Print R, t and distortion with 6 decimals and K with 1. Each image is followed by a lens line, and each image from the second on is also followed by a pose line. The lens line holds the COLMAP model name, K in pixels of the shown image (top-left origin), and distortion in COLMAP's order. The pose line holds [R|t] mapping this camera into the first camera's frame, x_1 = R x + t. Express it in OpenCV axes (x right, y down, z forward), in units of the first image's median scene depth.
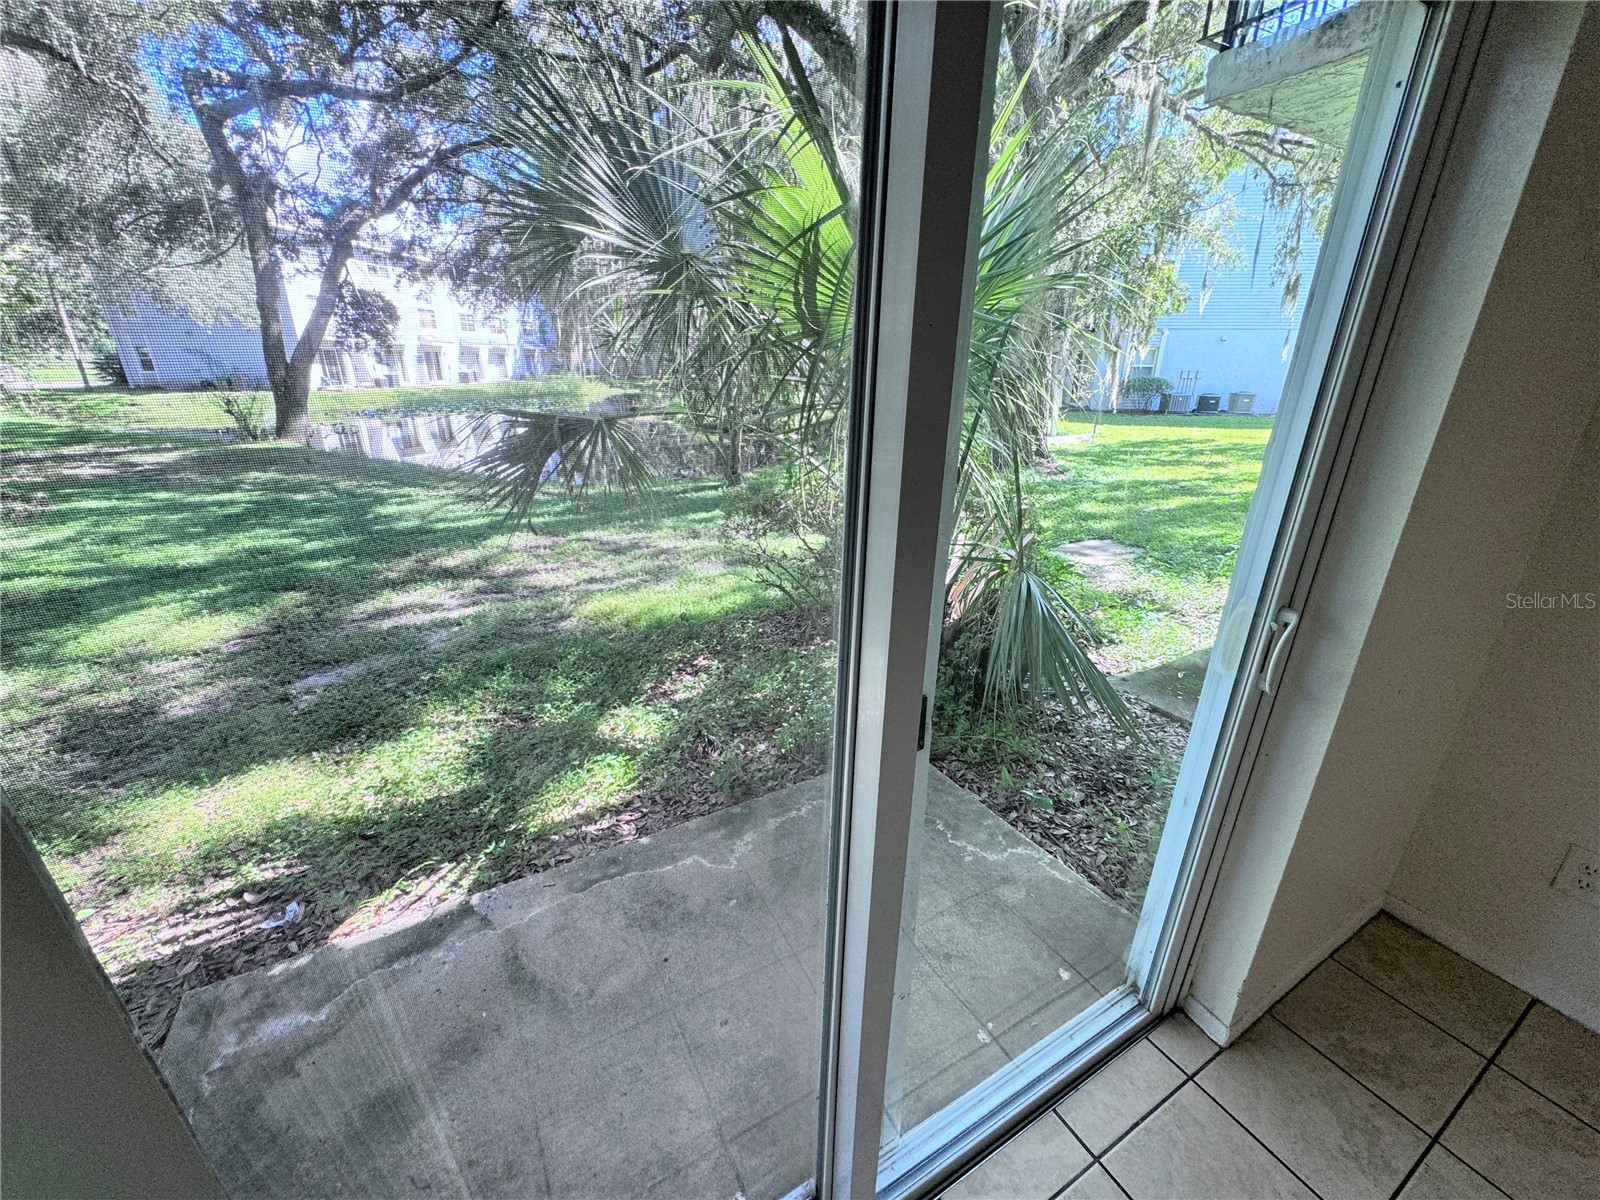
lens RADIAL K [[638.4, 0, 800.0], [0, 638.4, 600.0], [0, 0, 1]] dist [-0.001428, -0.000062]
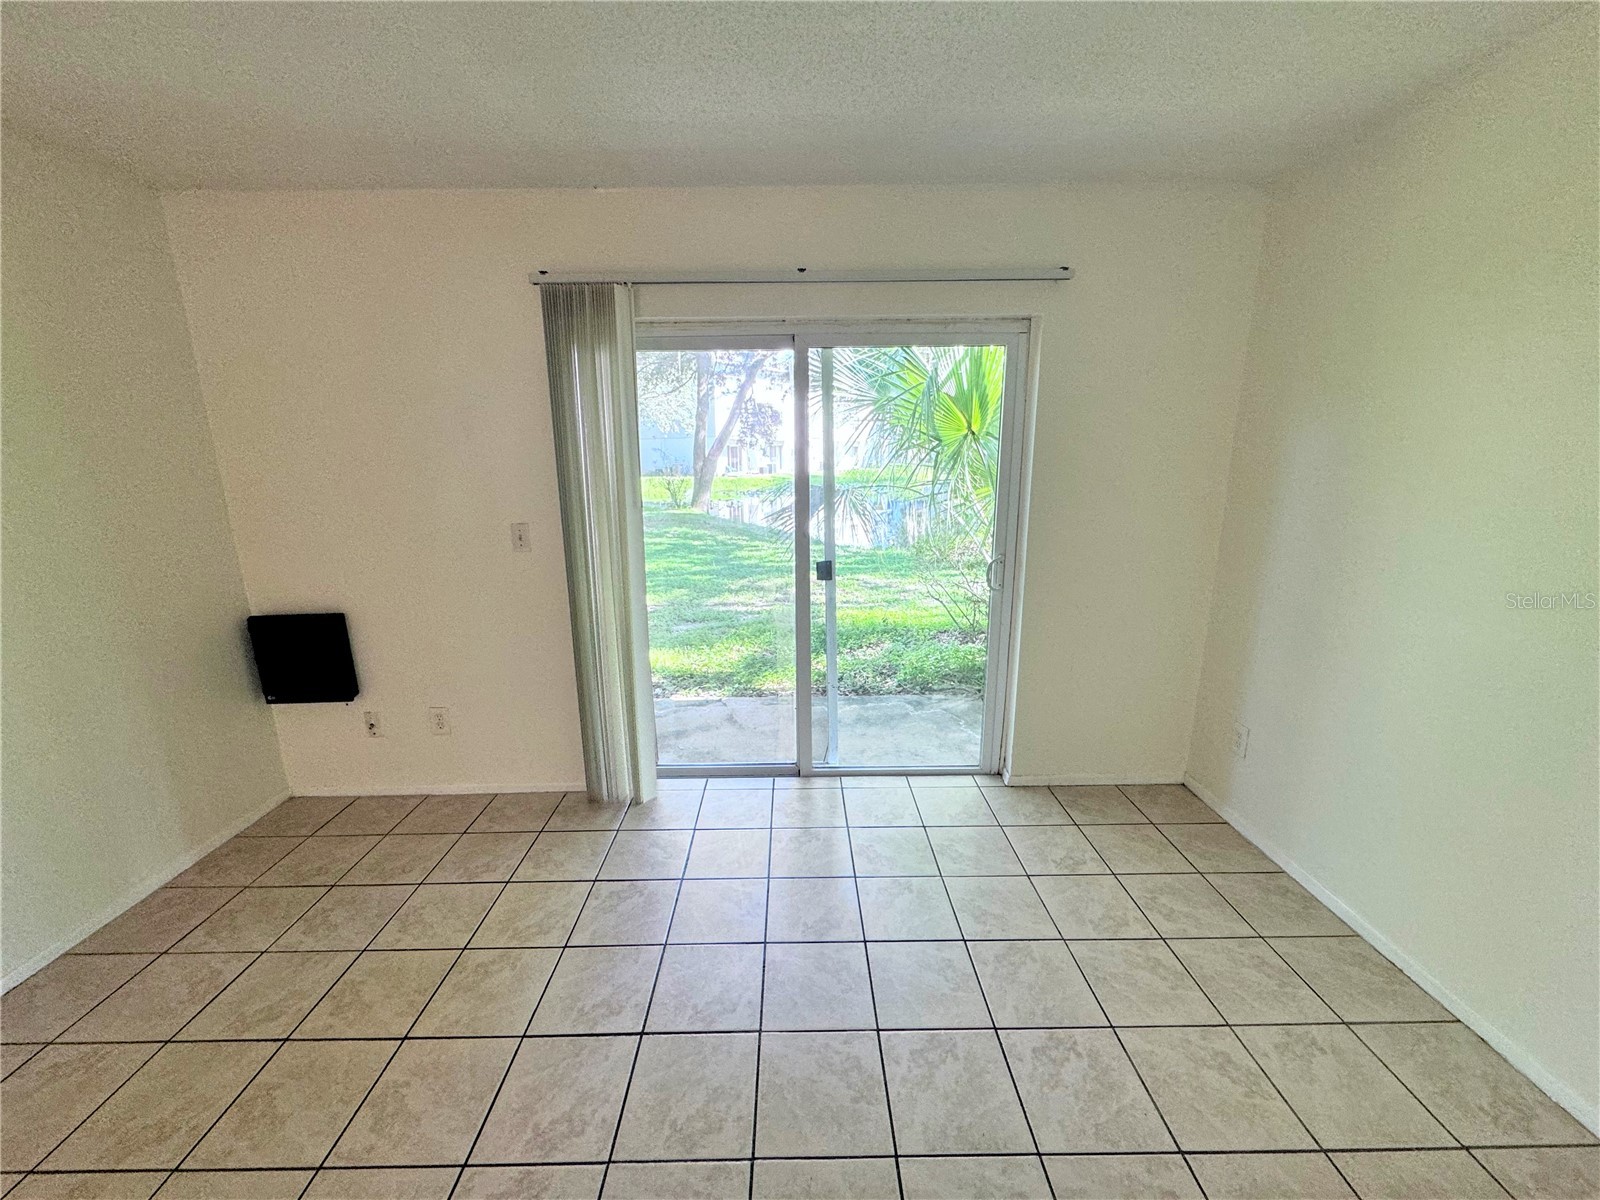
lens RADIAL K [[628.5, 0, 795.7], [0, 628.5, 606.8], [0, 0, 1]] dist [0.000765, 0.000102]
pose [[0.872059, 0.098980, -0.479287, 0.111092], [-0.152274, 0.985600, -0.073520, 0.044645], [0.465108, 0.137096, 0.874574, -0.126863]]
